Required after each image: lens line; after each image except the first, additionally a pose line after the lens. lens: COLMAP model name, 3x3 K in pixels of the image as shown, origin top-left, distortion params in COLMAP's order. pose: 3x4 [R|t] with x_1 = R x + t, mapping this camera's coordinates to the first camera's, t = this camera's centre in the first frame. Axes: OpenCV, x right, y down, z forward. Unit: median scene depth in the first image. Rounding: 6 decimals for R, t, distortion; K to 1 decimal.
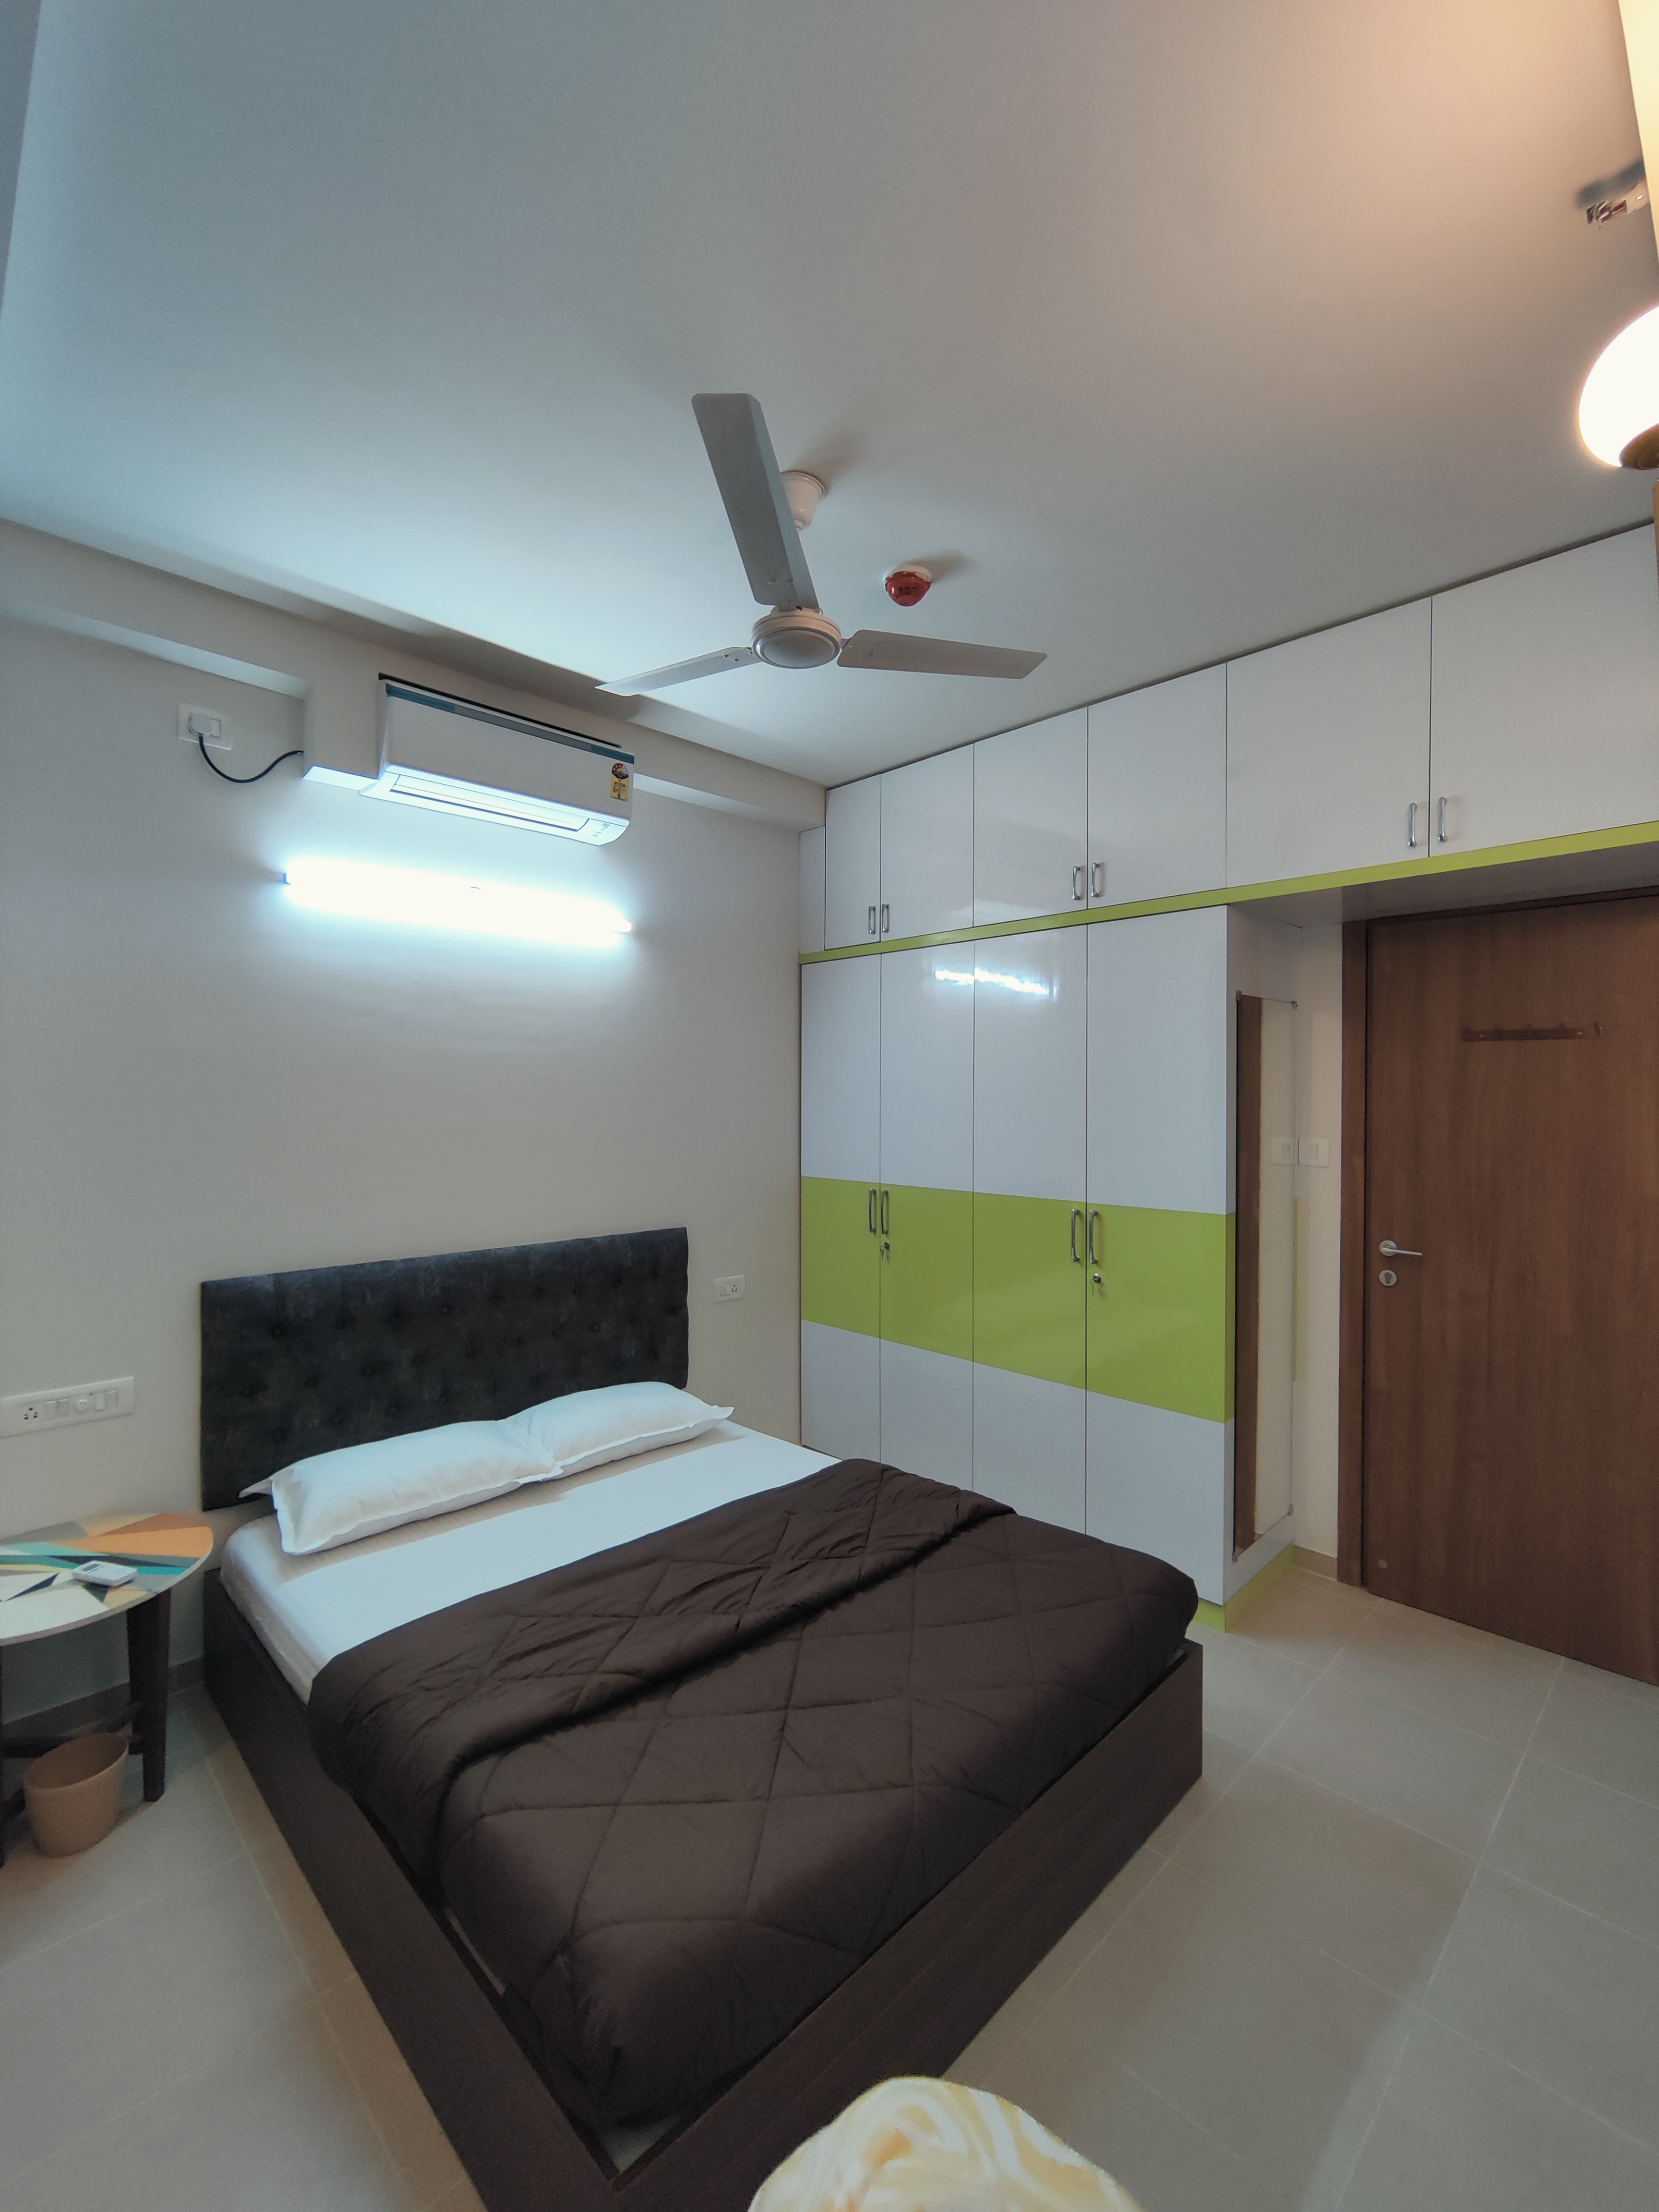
lens RADIAL K [[950.2, 0, 833.8], [0, 950.2, 1098.3], [0, 0, 1]] dist [-0.002440, -0.000287]
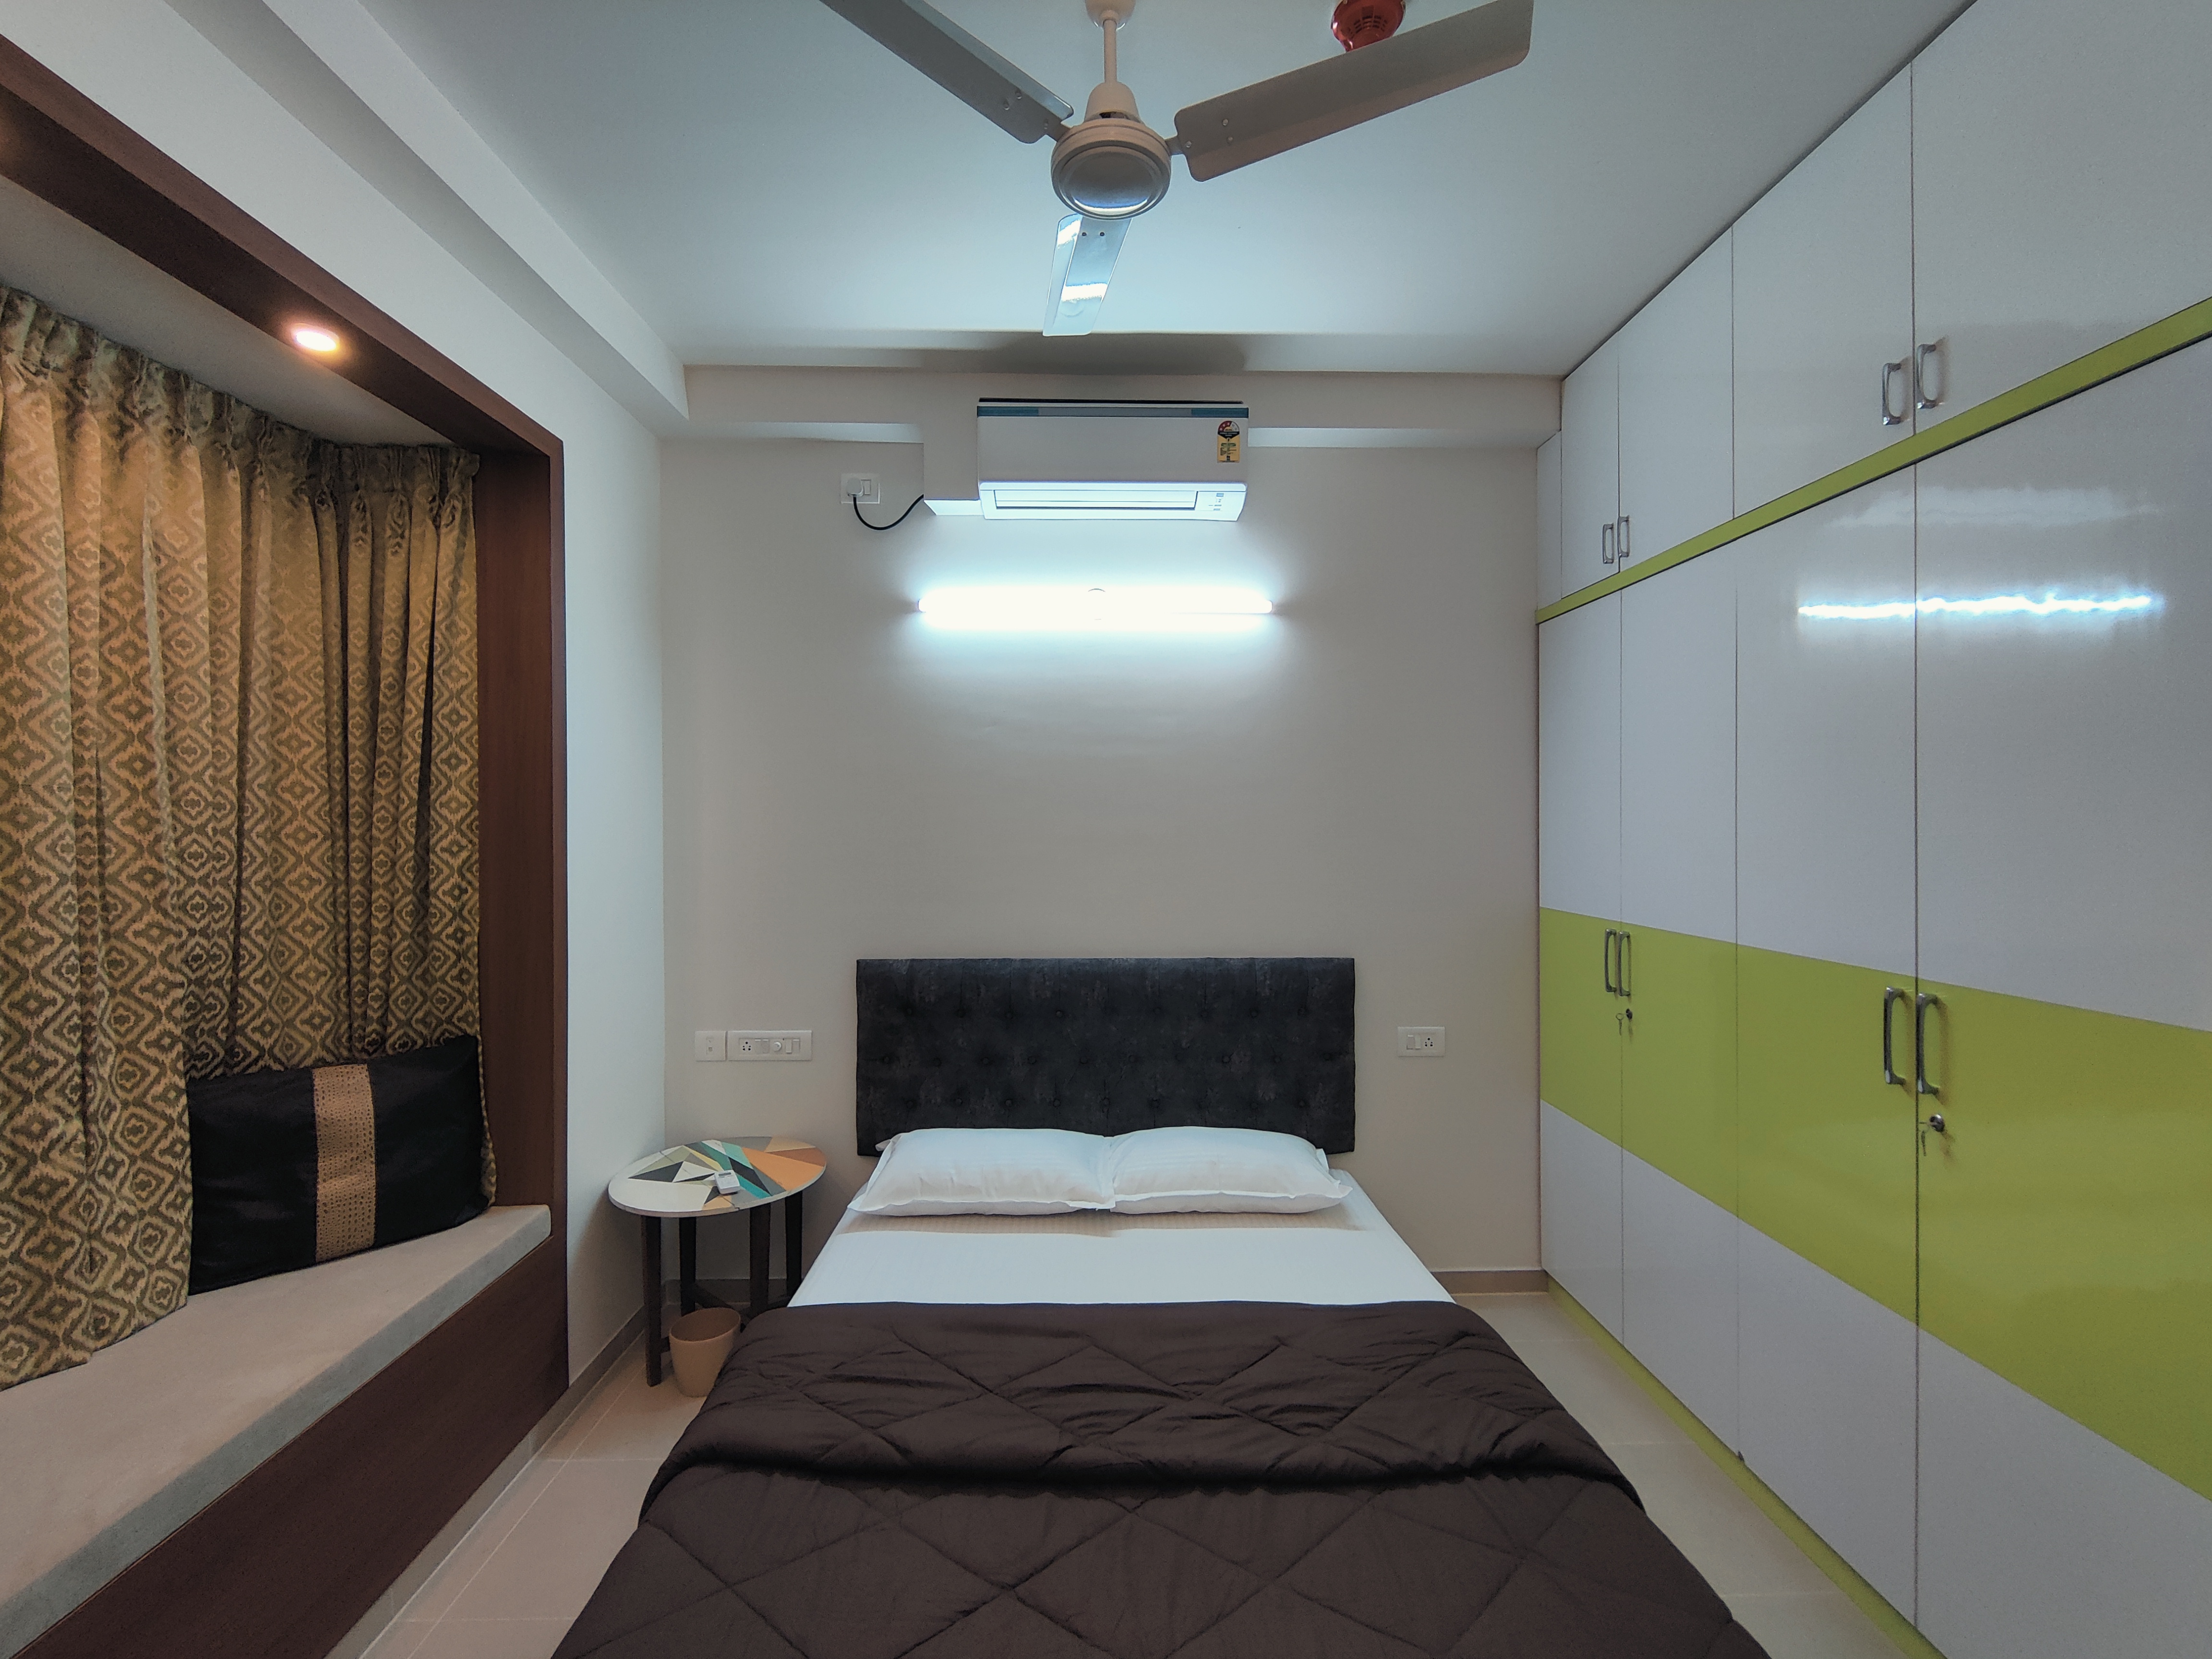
lens RADIAL K [[948.1, 0, 1103.5], [0, 948.1, 818.9], [0, 0, 1]] dist [-0.003739, -0.000588]
pose [[0.726715, -0.005174, -0.686919, 0.324190], [0.000998, 0.999979, -0.006476, 0.024345], [0.686938, 0.004021, 0.726705, 0.315294]]
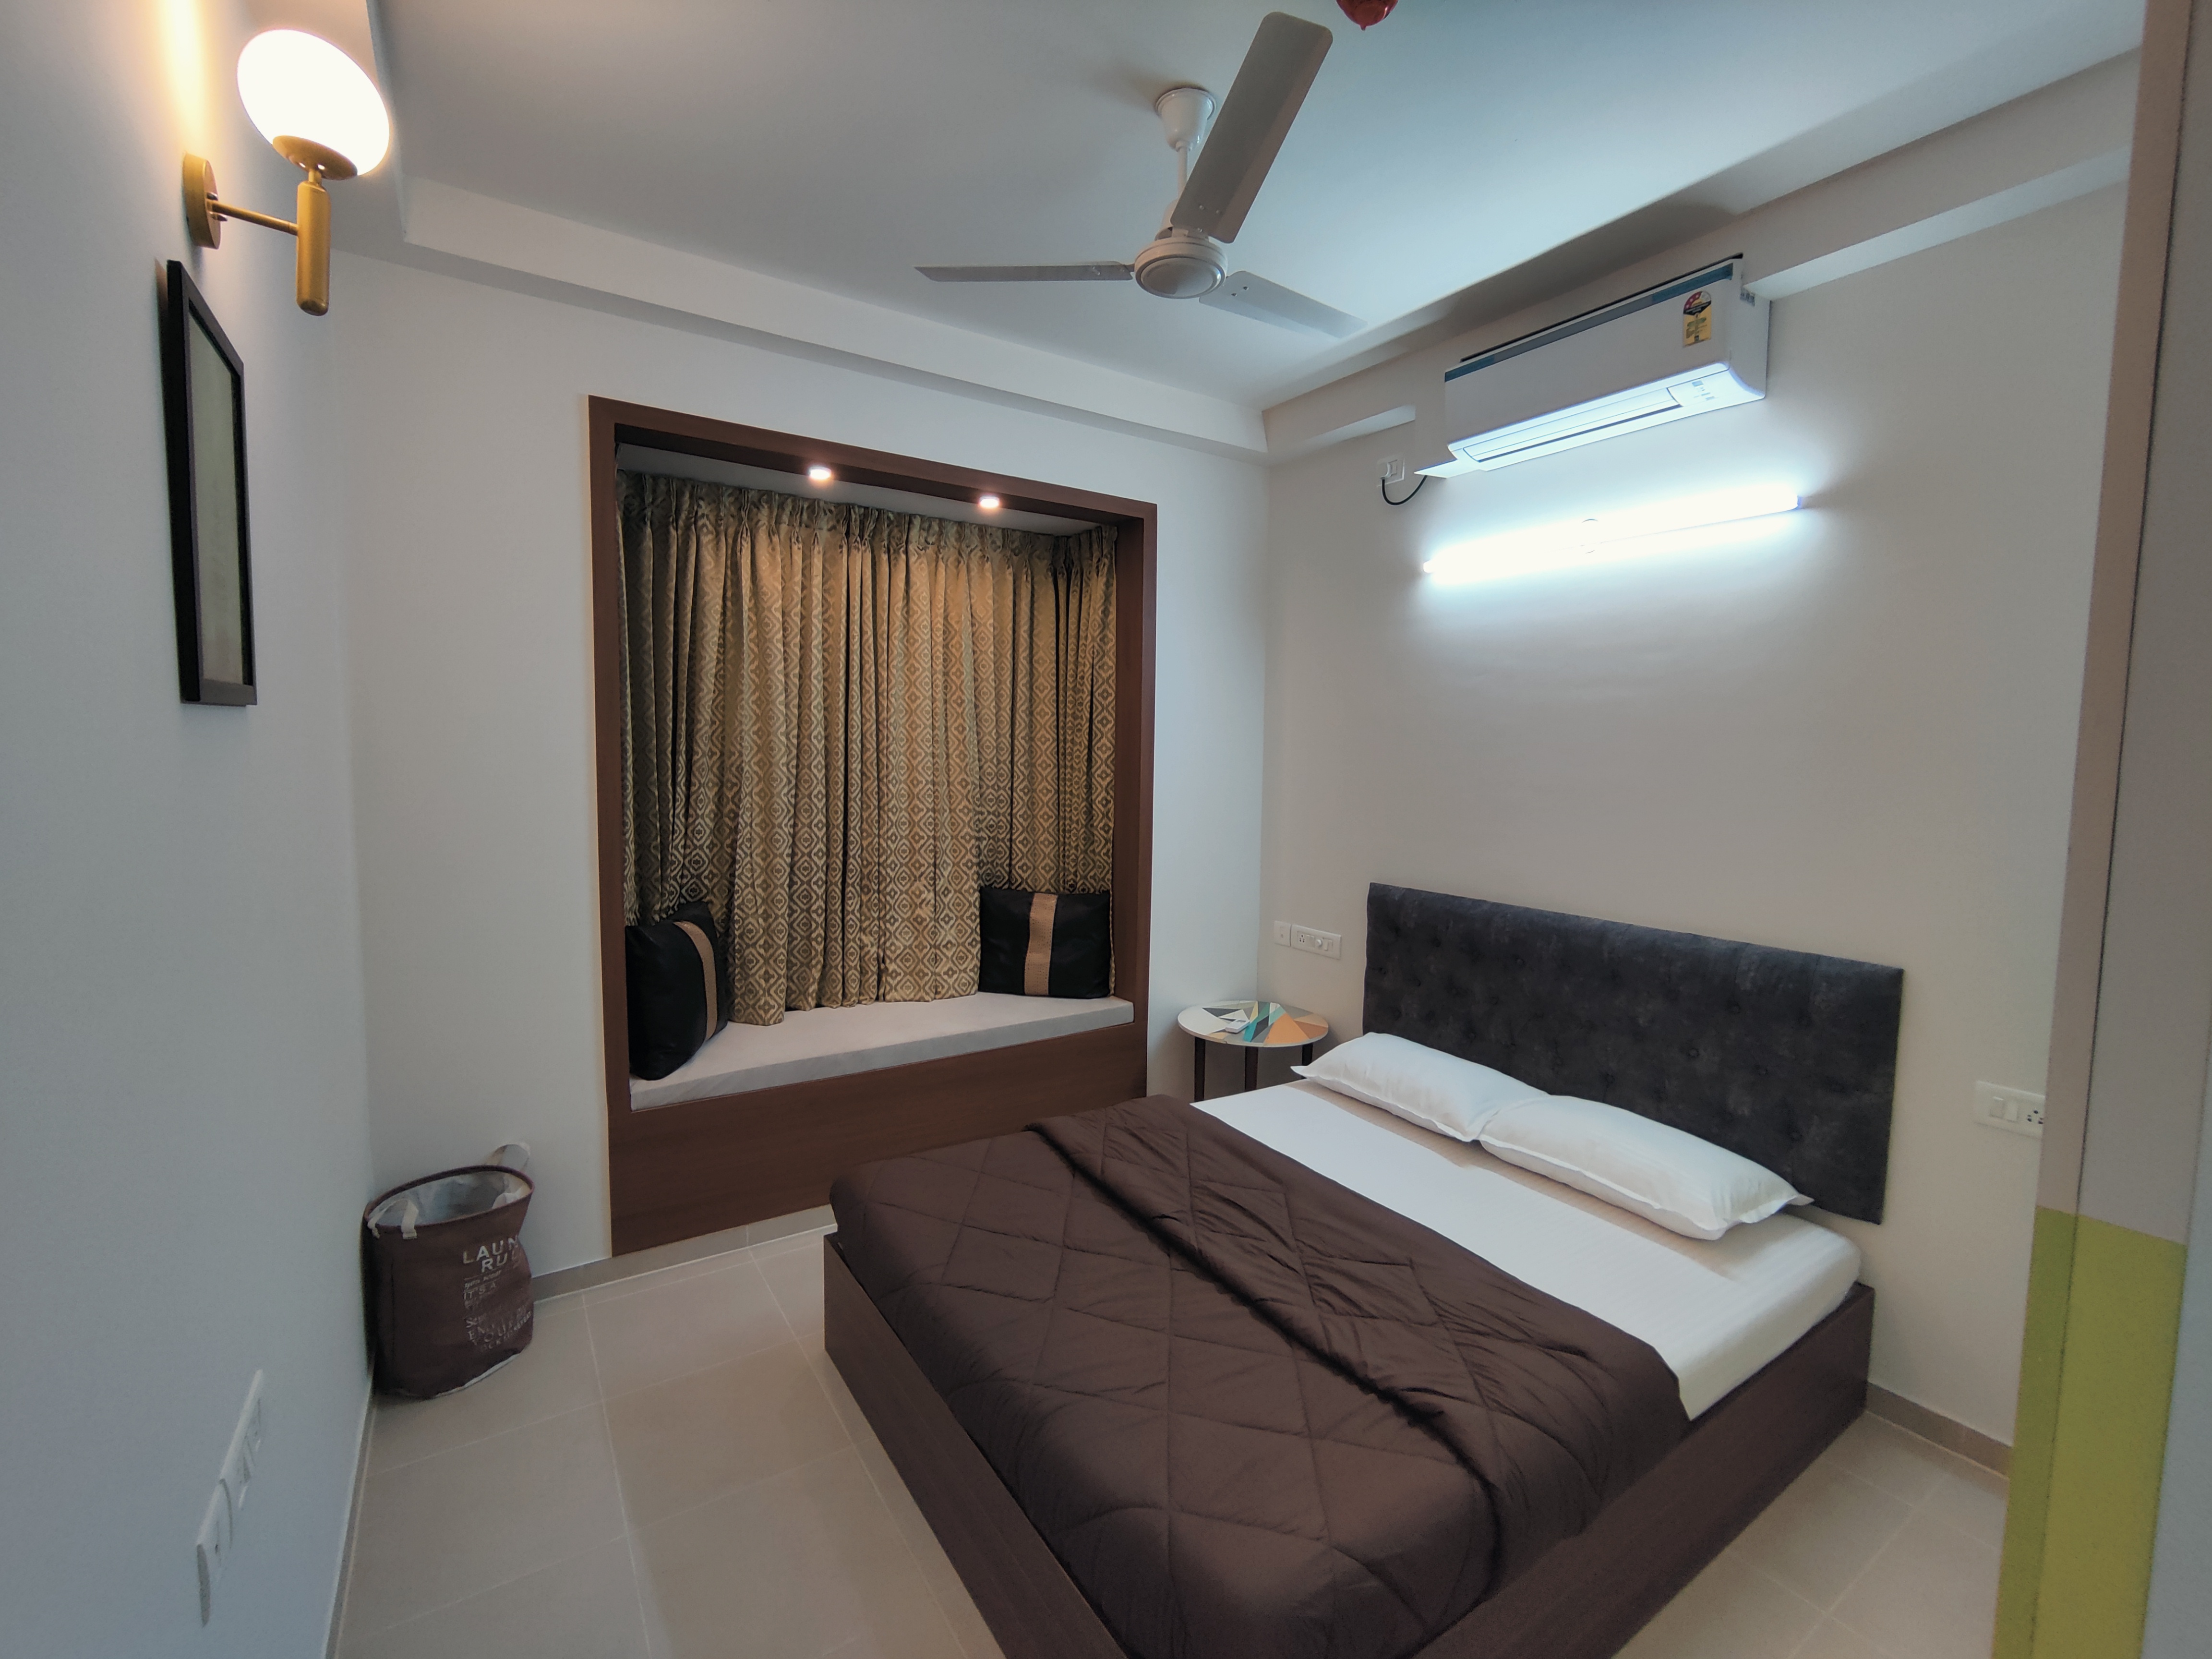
lens RADIAL K [[948.1, 0, 1103.5], [0, 948.1, 818.9], [0, 0, 1]] dist [-0.003739, -0.000588]
pose [[-0.194794, 0.064793, -0.978702, 0.669720], [-0.021059, 0.997309, 0.070217, 0.011540], [0.980618, 0.034289, -0.192905, 0.783432]]
